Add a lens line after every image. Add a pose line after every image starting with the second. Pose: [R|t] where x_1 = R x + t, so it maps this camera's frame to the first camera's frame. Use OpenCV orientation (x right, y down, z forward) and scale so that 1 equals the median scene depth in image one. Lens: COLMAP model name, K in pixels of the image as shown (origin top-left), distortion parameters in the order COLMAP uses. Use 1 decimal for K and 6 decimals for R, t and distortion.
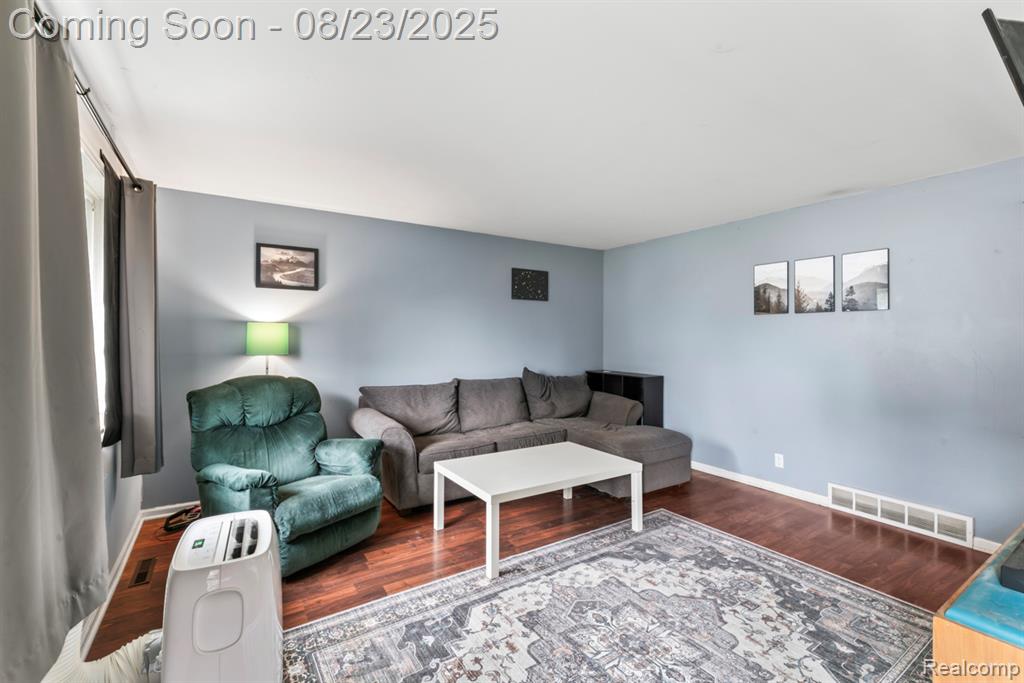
lens RADIAL K [[447.3, 0, 522.2], [0, 447.3, 339.5], [0, 0, 1]] dist [-0.003849, -0.000738]
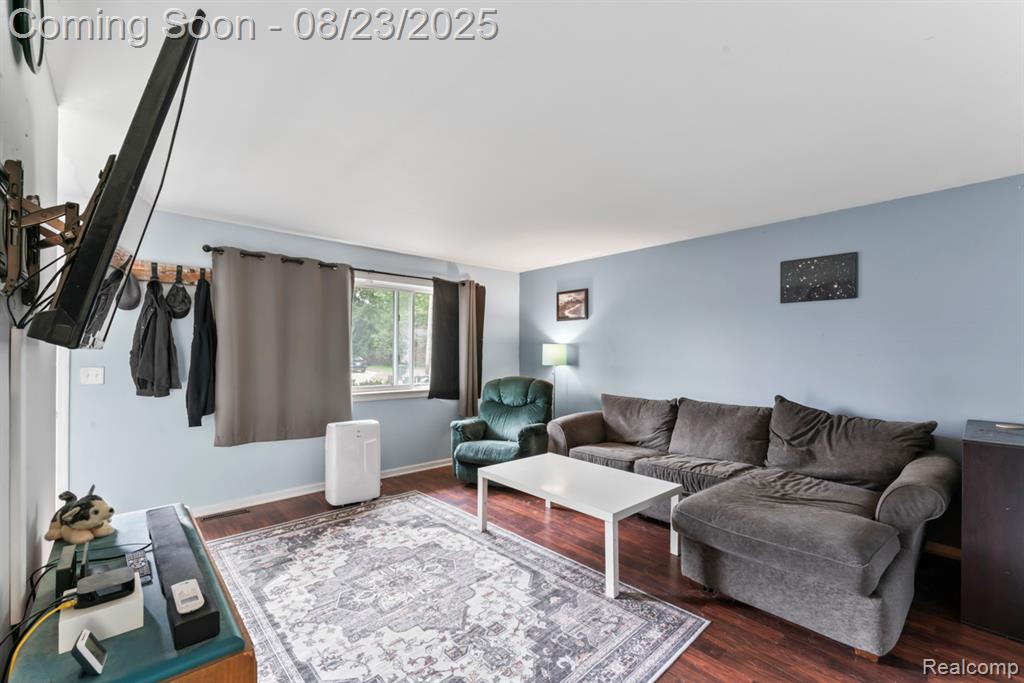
lens RADIAL K [[447.3, 0, 522.0], [0, 447.3, 350.7], [0, 0, 1]] dist [-0.003849, -0.000738]
pose [[0.157525, -0.003831, -0.987508, 1.245376], [-0.007618, 0.999958, -0.005094, -0.007407], [0.987486, 0.008325, 0.157490, 0.866252]]
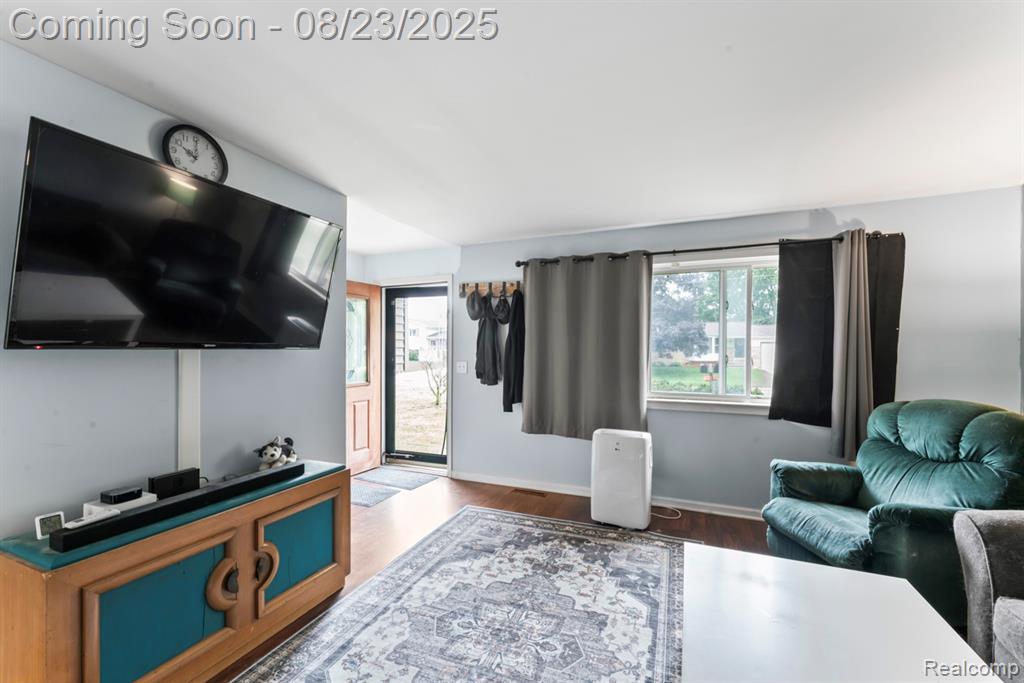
lens RADIAL K [[423.0, 0, 502.1], [0, 423.0, 349.8], [0, 0, 1]] dist [-0.007247, 0.000552]
pose [[-0.846009, -0.002449, -0.533163, 0.609918], [-0.005174, 0.999980, 0.003618, -0.012176], [0.533144, 0.005819, -0.846005, 1.409243]]
